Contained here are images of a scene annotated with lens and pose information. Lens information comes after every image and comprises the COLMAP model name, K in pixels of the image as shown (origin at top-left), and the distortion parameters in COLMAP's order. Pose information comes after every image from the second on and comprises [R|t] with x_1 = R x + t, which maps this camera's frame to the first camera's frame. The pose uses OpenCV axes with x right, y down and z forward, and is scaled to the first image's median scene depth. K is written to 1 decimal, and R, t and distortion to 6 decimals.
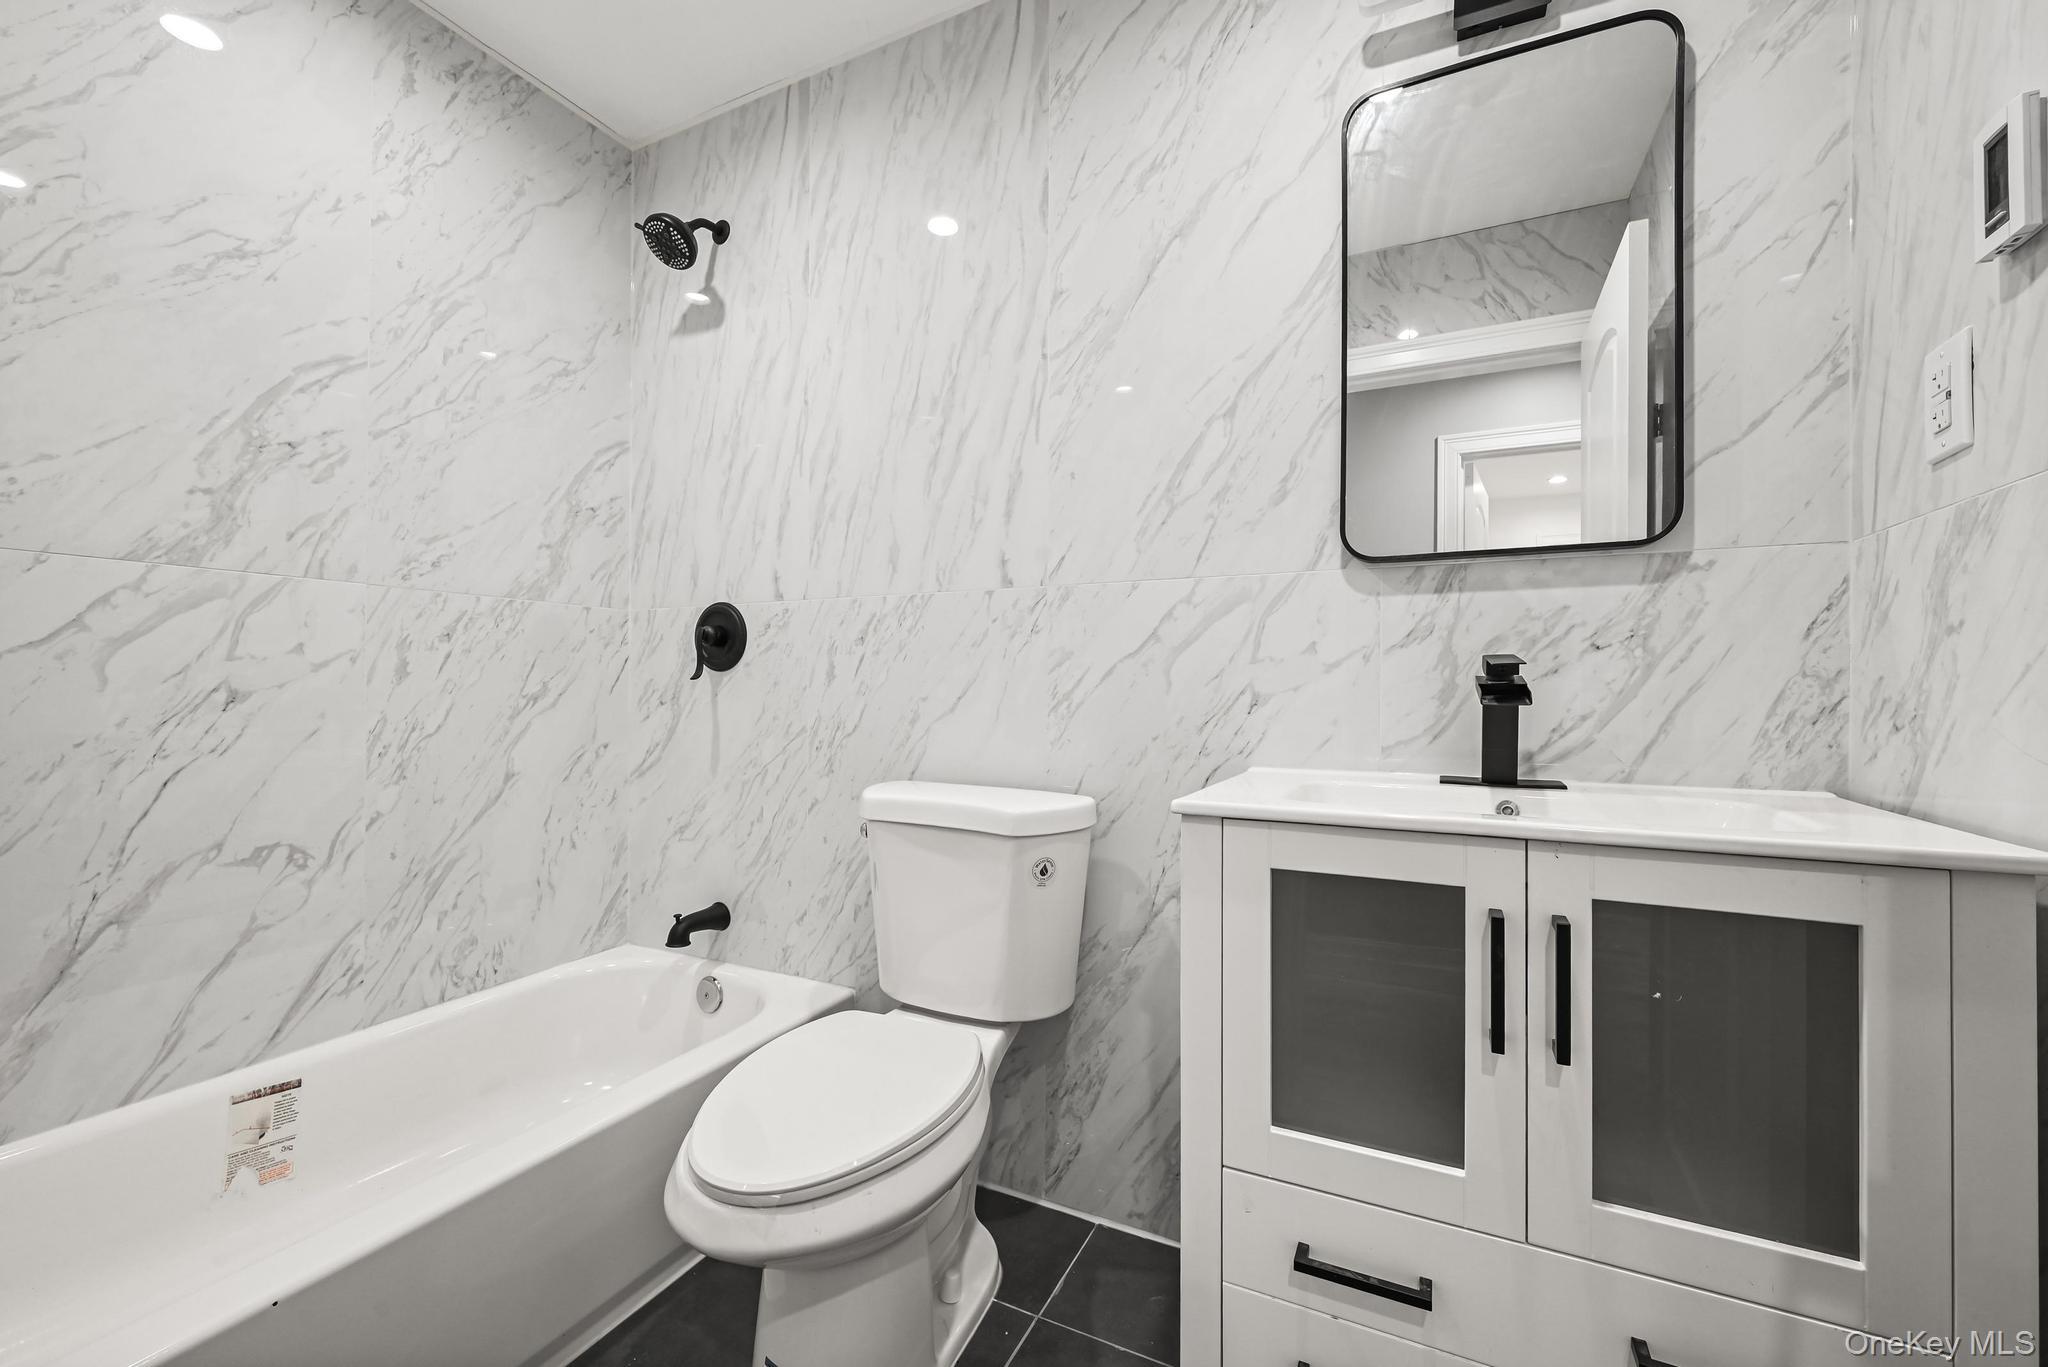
lens RADIAL K [[816.4, 0, 1029.3], [0, 816.4, 667.9], [0, 0, 1]] dist [-0.001177, 0.000028]
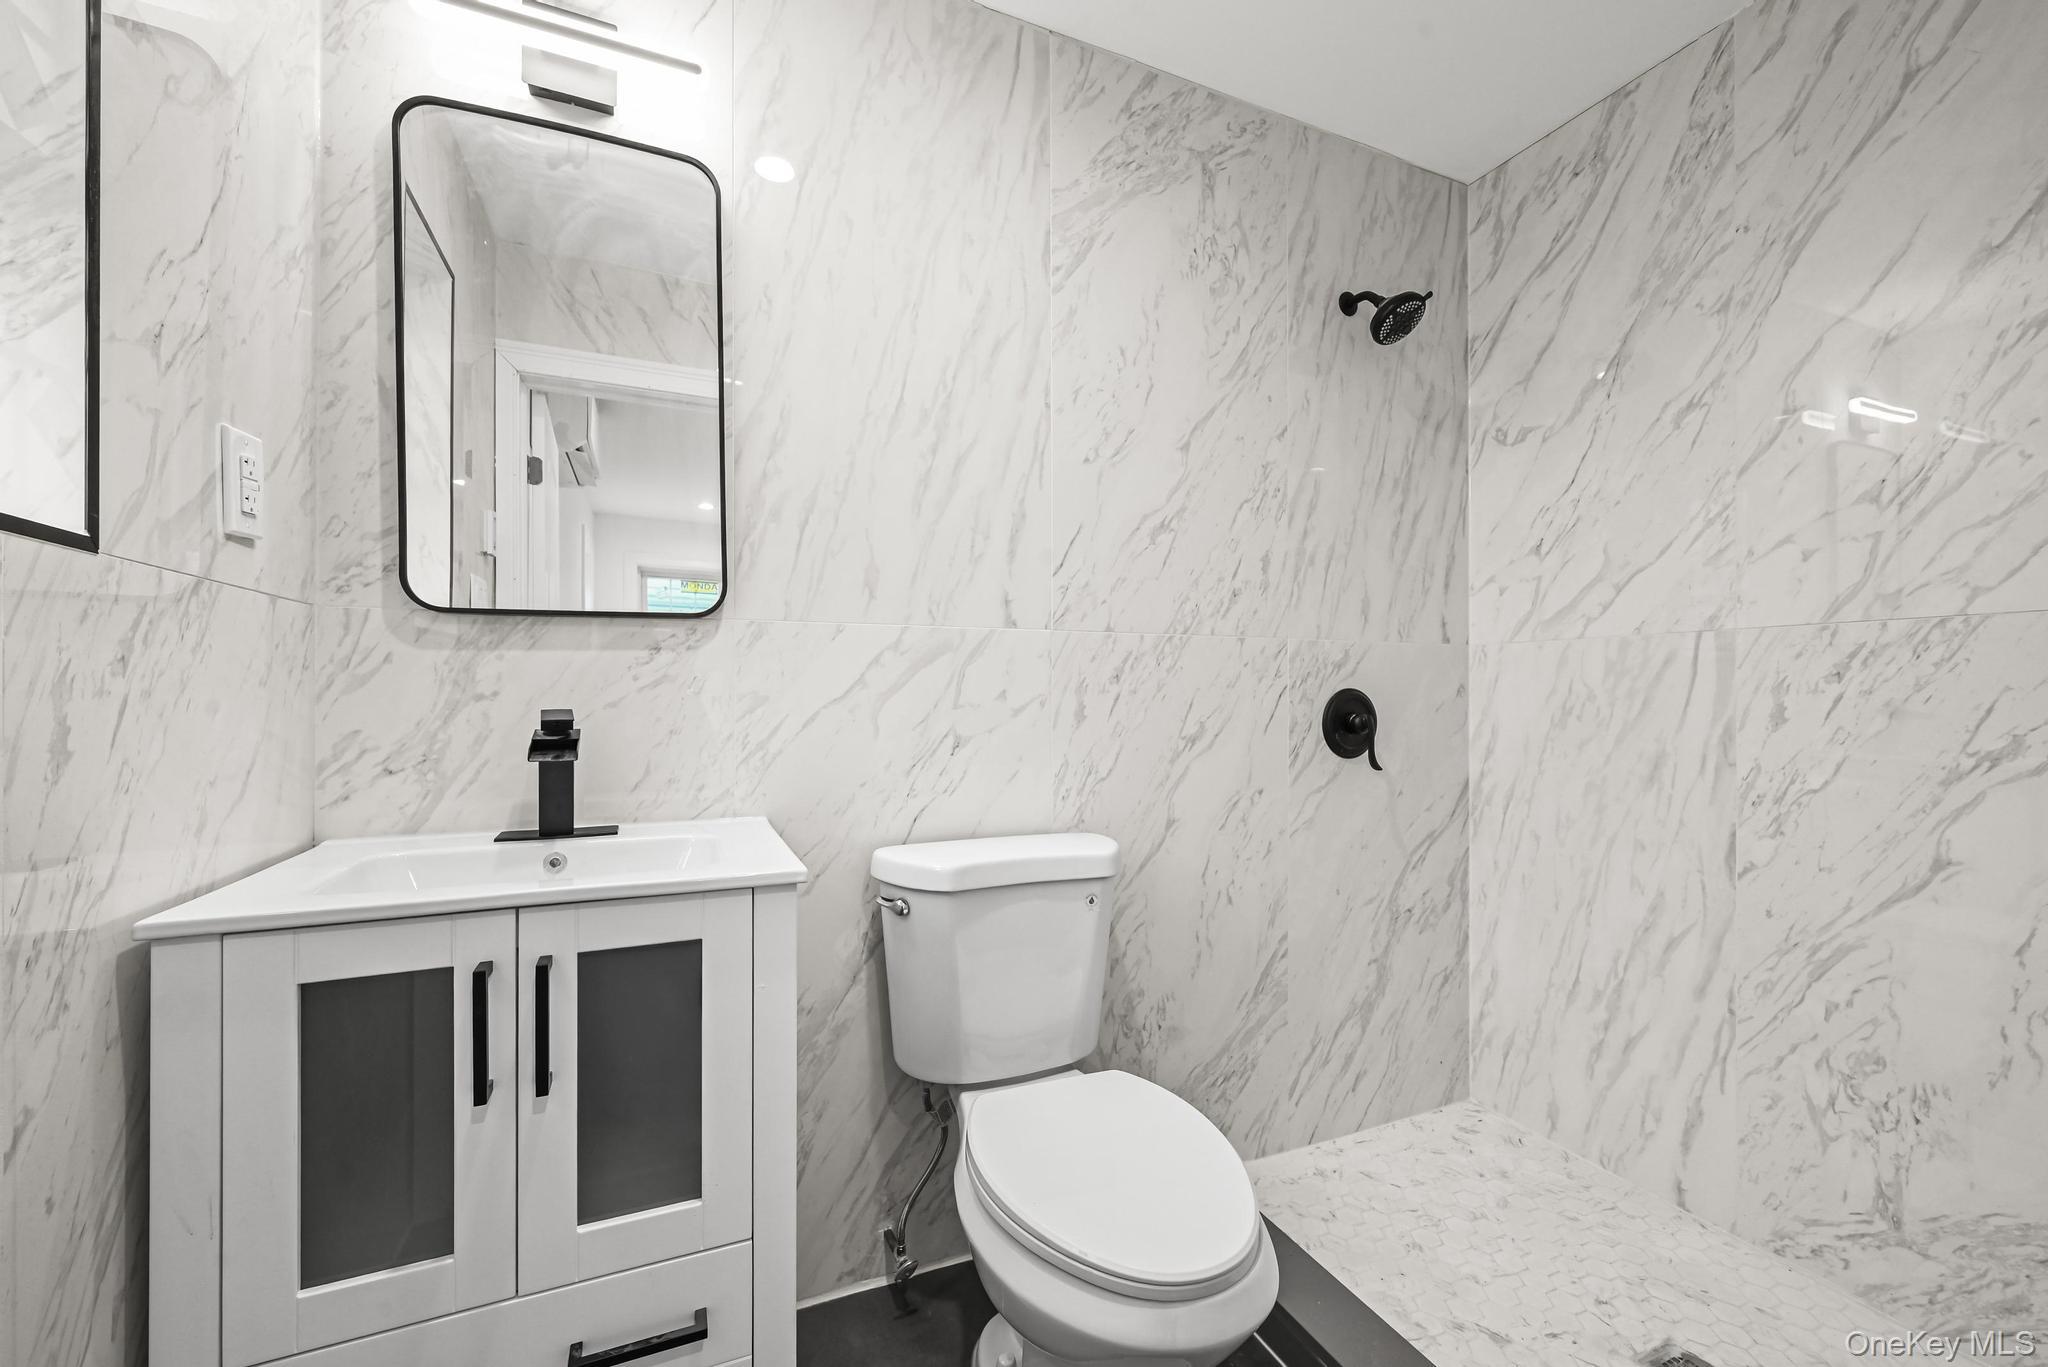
lens RADIAL K [[812.4, 0, 1024.4], [0, 812.4, 713.0], [0, 0, 1]] dist [0.002712, 0.000124]
pose [[0.647633, -0.000714, 0.761952, -0.739876], [0.005756, 0.999976, -0.003955, 0.006660], [-0.761930, 0.006948, 0.647622, 0.350196]]
